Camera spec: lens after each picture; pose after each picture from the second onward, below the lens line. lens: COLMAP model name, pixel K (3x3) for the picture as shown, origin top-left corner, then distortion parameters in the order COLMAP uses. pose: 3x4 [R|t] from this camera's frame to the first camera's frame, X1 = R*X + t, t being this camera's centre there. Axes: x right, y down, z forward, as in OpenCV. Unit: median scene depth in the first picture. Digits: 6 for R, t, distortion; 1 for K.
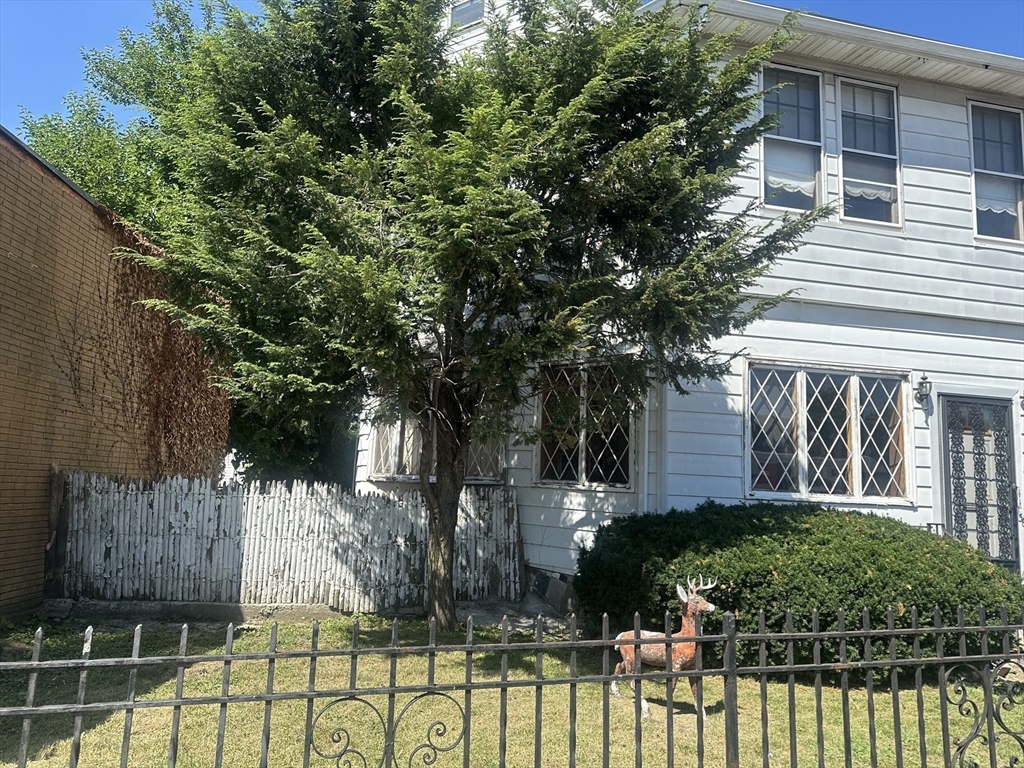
lens RADIAL K [[698.5, 0, 512.0], [0, 698.5, 384.0], [0, 0, 1]] dist [0.099319, -0.126374]
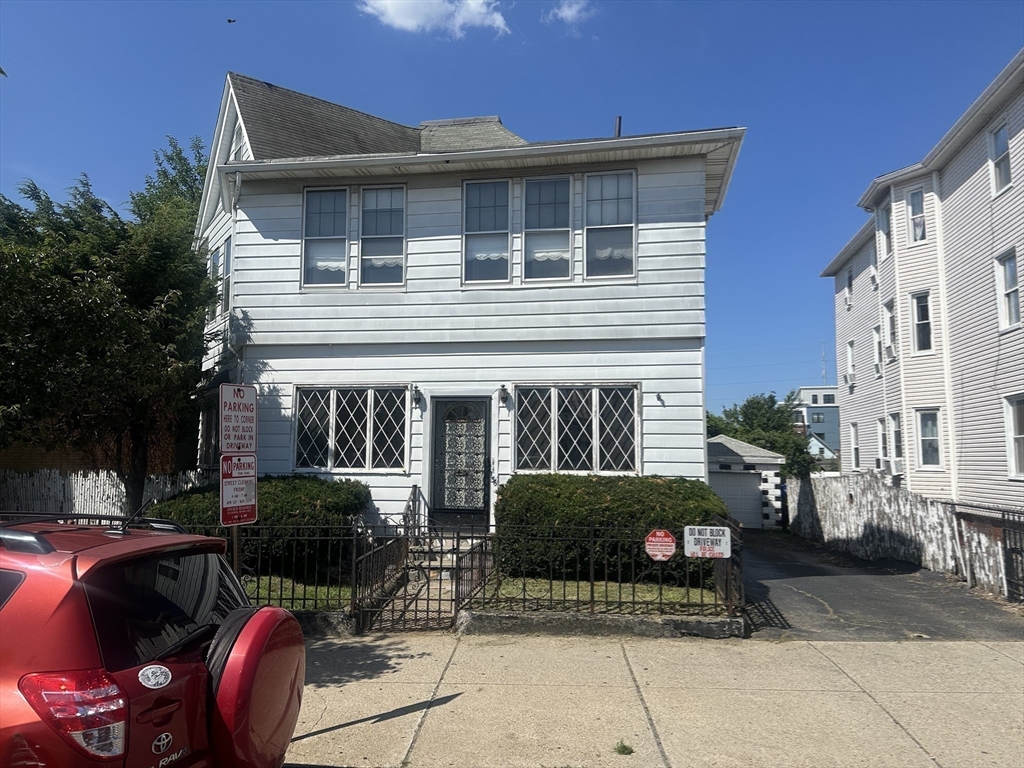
lens RADIAL K [[727.0, 0, 509.5], [0, 727.0, 386.7], [0, 0, 1]] dist [0.093815, -0.107125]
pose [[0.928493, -0.070675, -0.364563, 1.439912], [0.082865, 0.996400, 0.017882, -0.022425], [0.361987, -0.046812, 0.931007, -0.369073]]
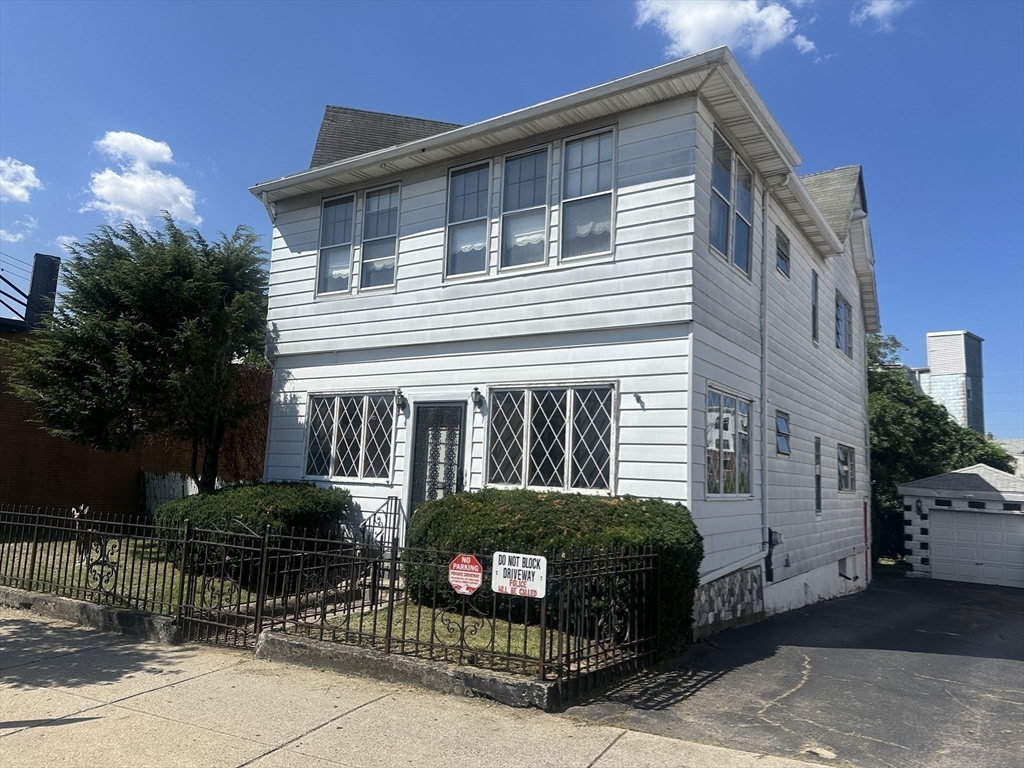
lens RADIAL K [[723.2, 0, 511.7], [0, 723.2, 388.6], [0, 0, 1]] dist [0.092917, -0.122322]
pose [[0.698322, -0.100076, -0.708753, 1.909177], [0.087284, 0.994694, -0.054451, 0.088217], [0.710442, -0.023838, 0.703352, 0.174677]]
